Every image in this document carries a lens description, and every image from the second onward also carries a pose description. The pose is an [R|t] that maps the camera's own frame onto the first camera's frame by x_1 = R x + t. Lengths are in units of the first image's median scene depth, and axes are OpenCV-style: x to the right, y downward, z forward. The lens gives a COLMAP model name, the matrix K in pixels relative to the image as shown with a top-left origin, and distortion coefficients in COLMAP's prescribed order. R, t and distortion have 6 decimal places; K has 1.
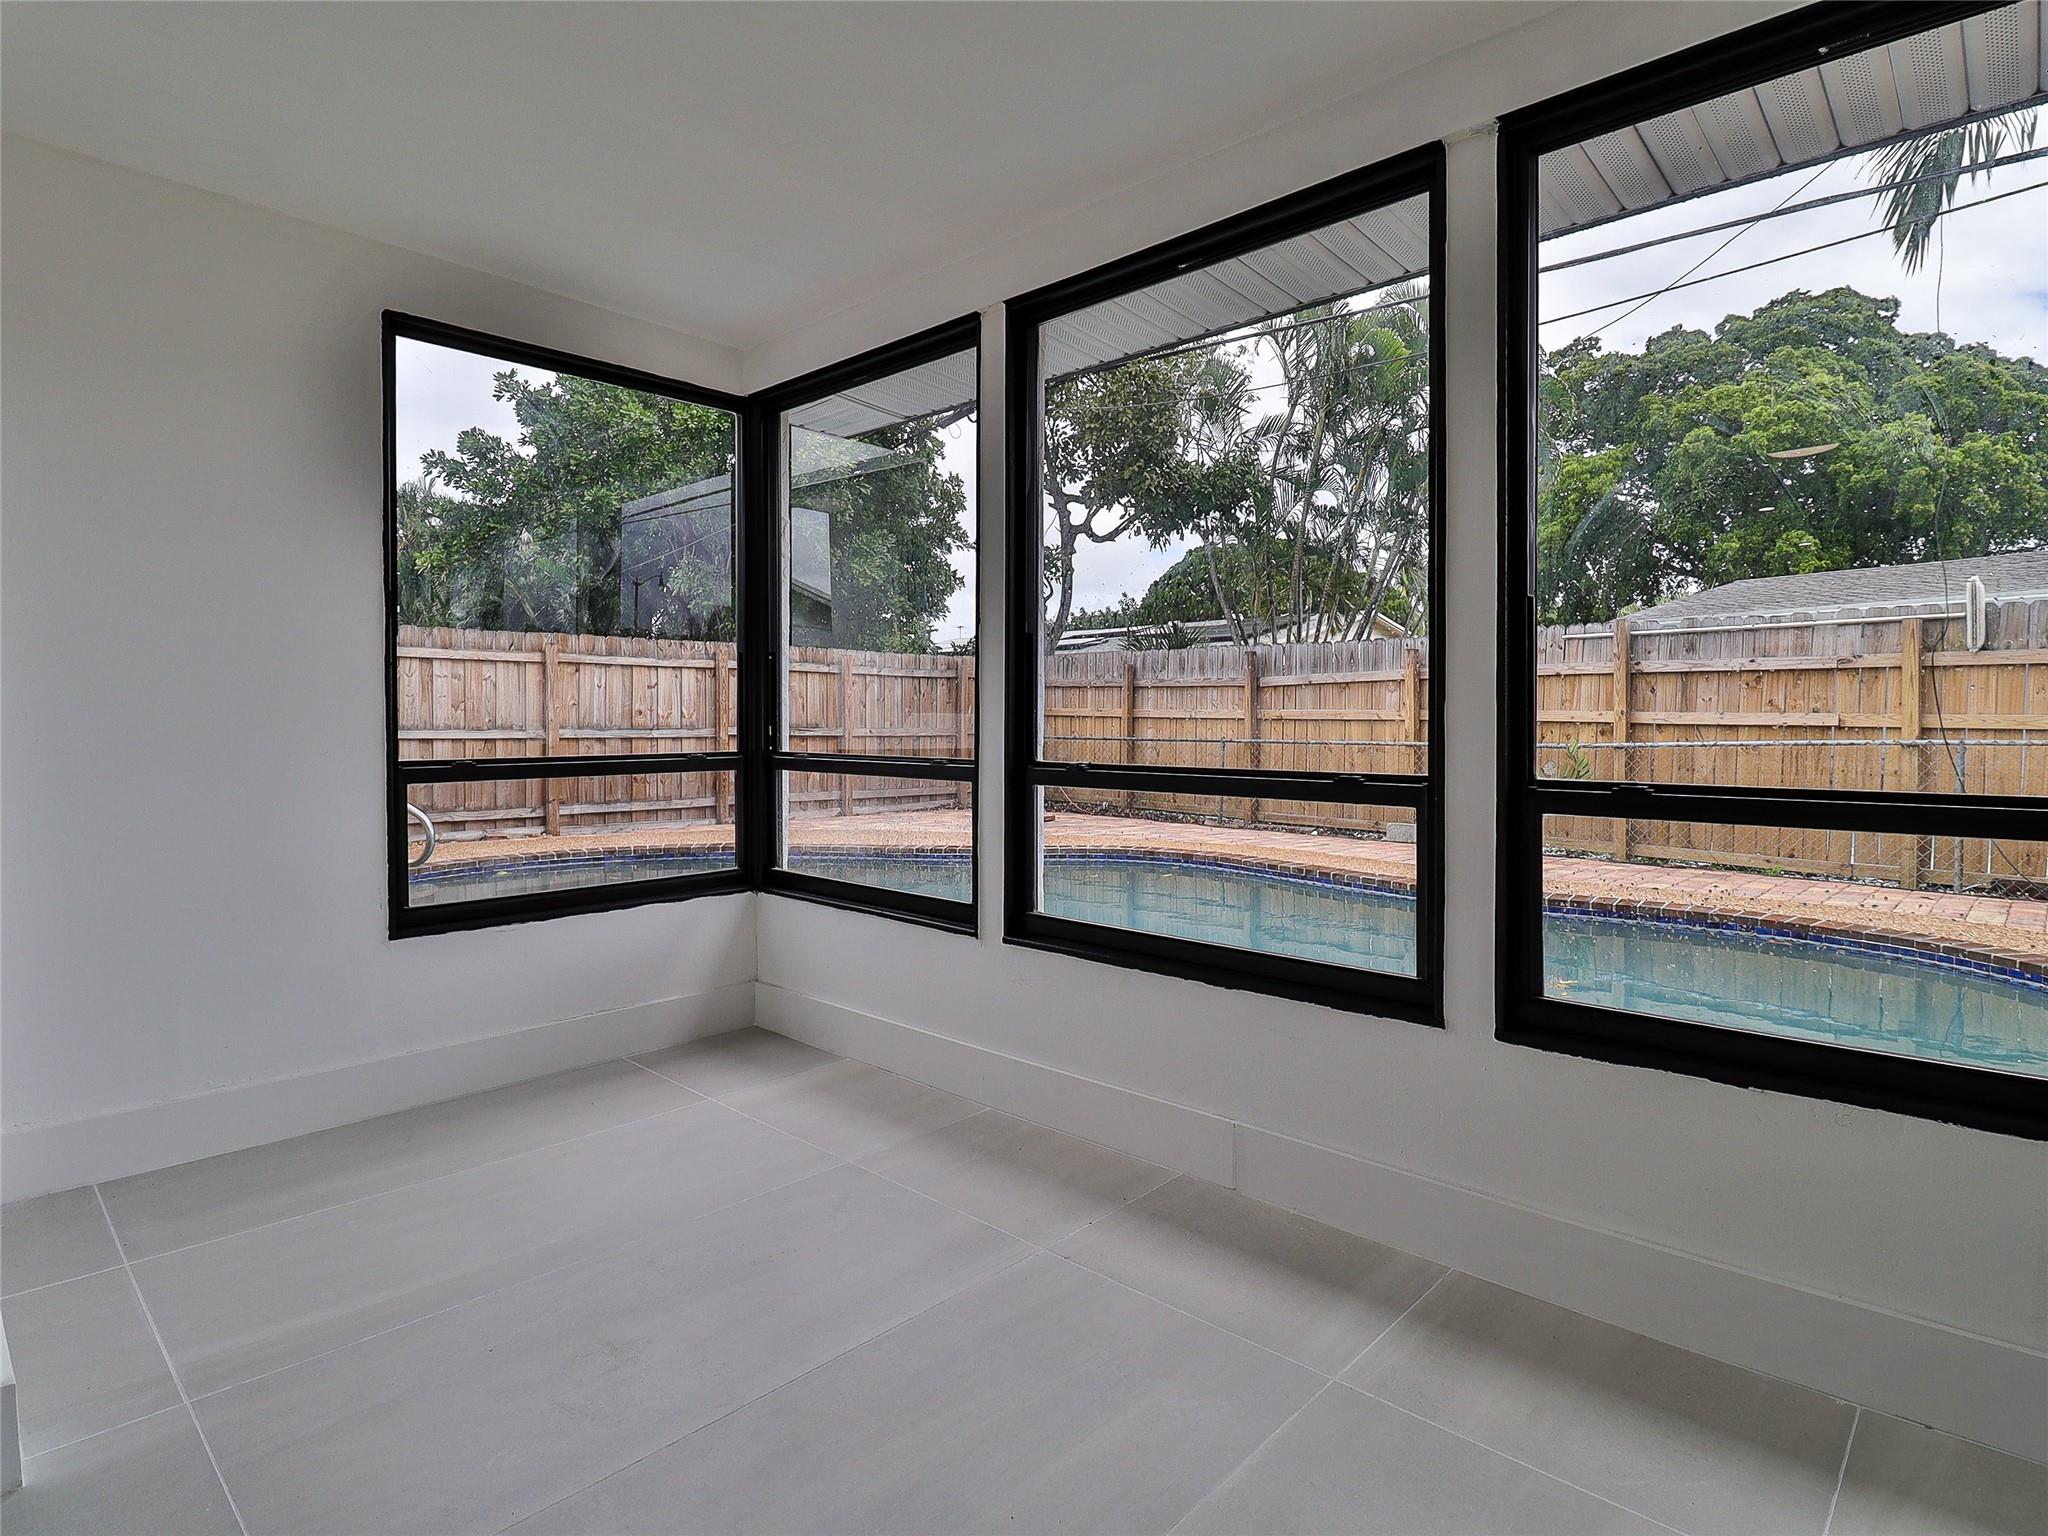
lens RADIAL K [[1076.1, 0, 1040.1], [0, 1076.1, 733.8], [0, 0, 1]] dist [-0.004919, -0.009298]
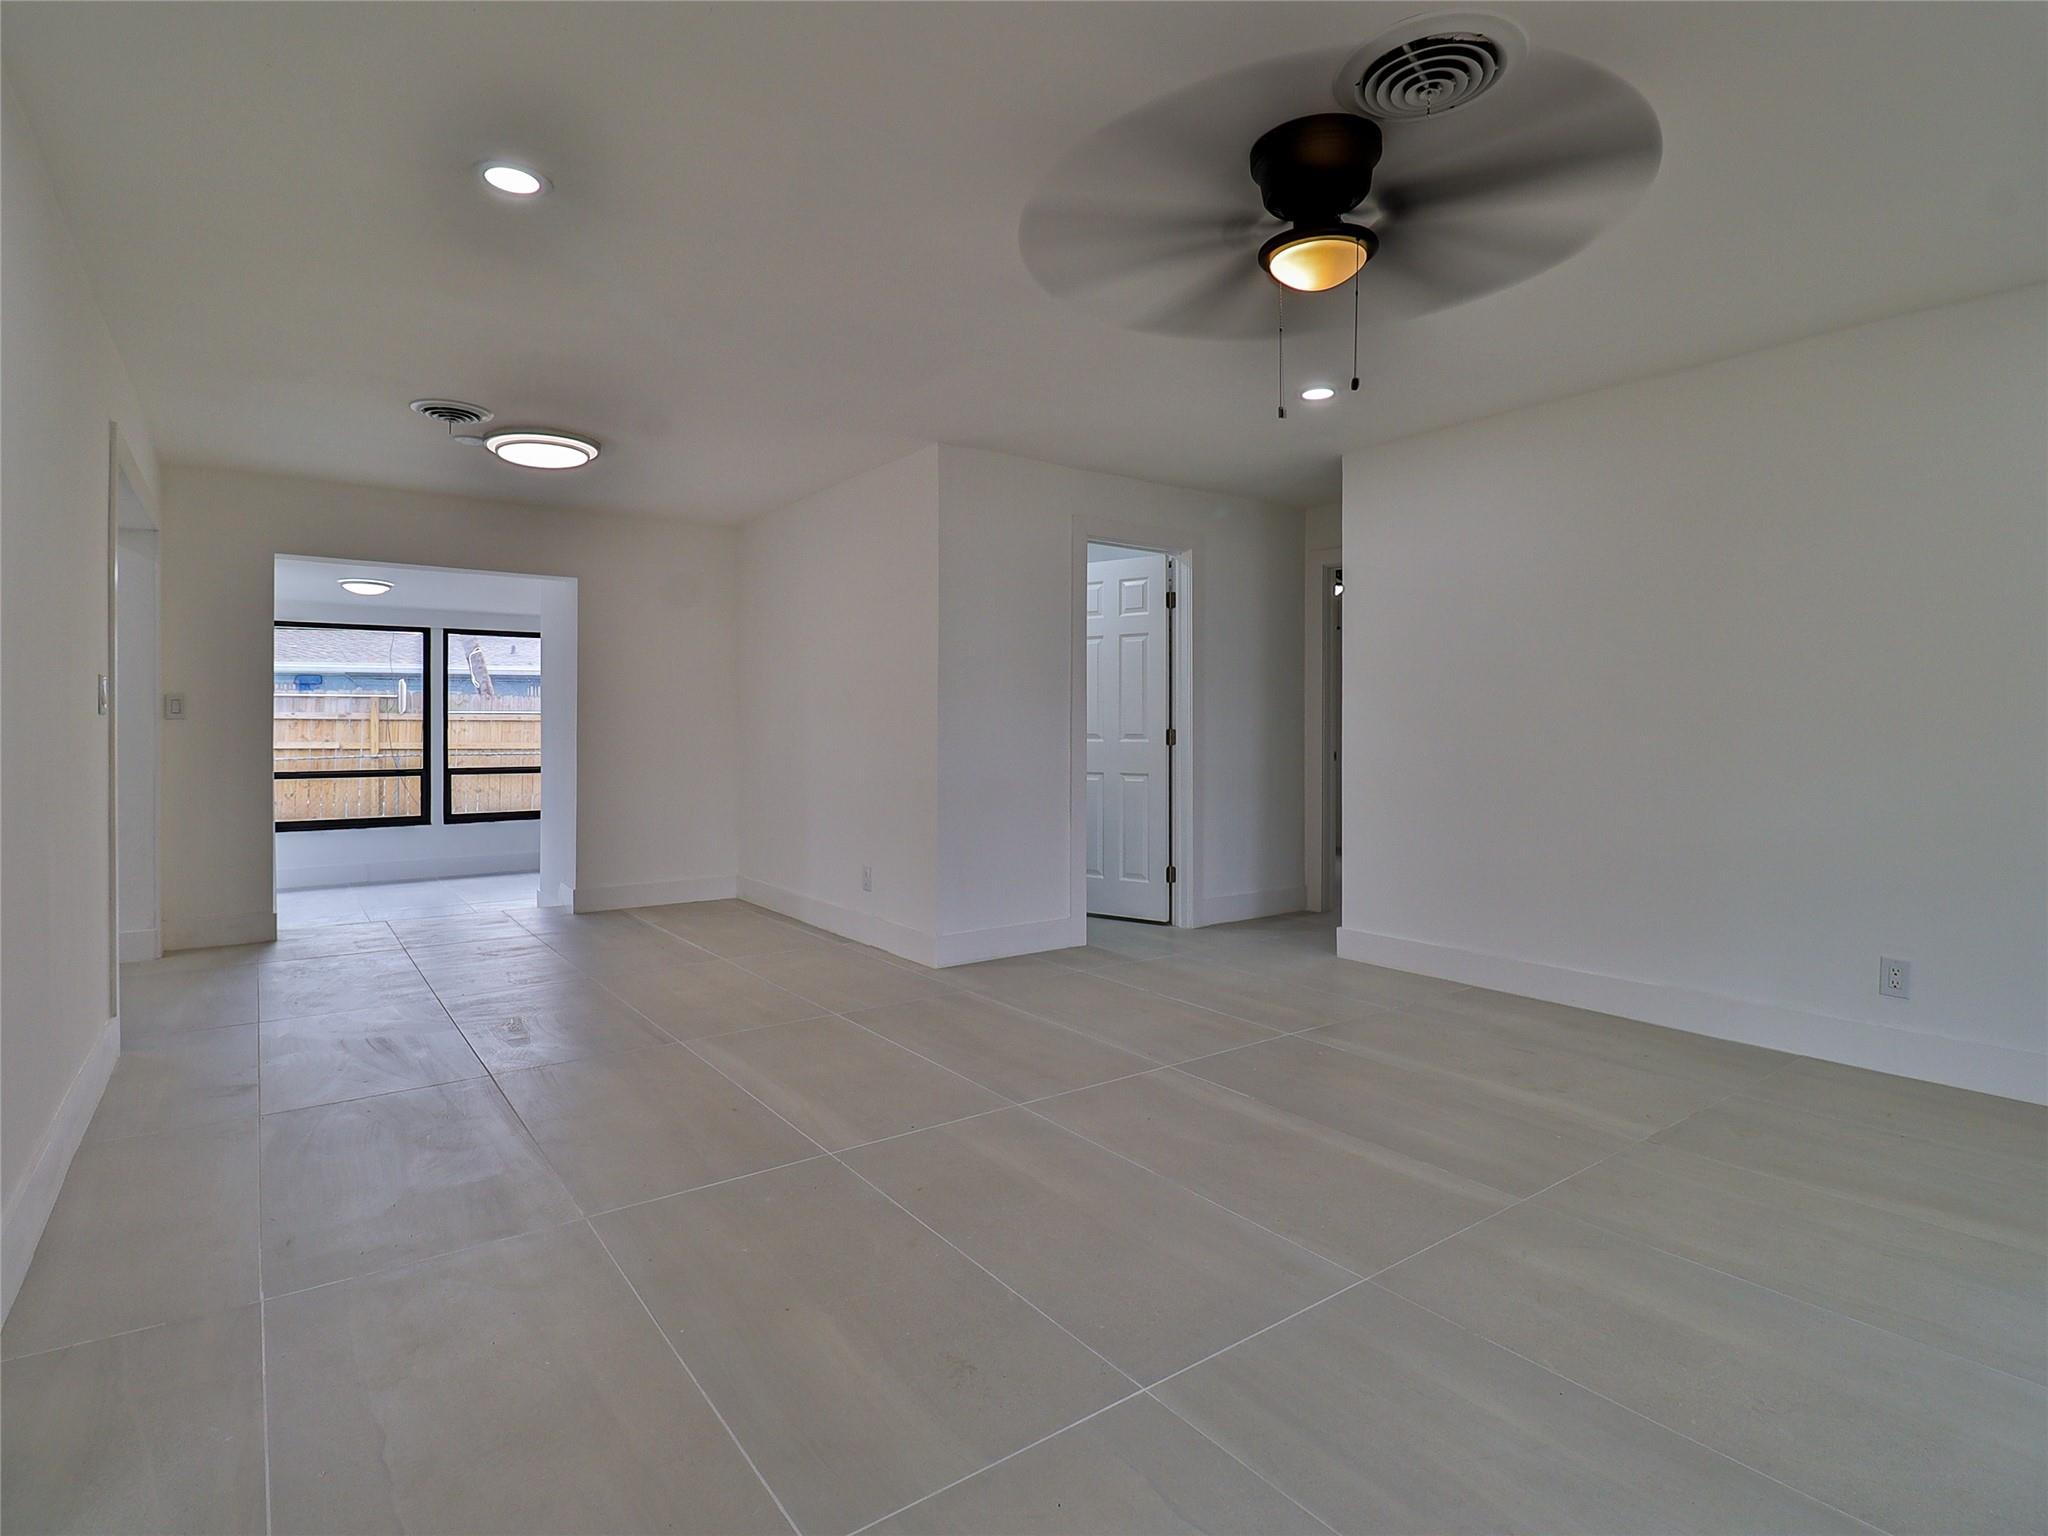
lens RADIAL K [[1076.1, 0, 1069.3], [0, 1076.1, 739.8], [0, 0, 1]] dist [-0.004919, -0.009298]
pose [[0.153186, -0.010292, 0.988144, -0.898406], [0.011317, 0.999898, 0.008660, -0.021882], [-0.988133, 0.009856, 0.153287, -0.574554]]
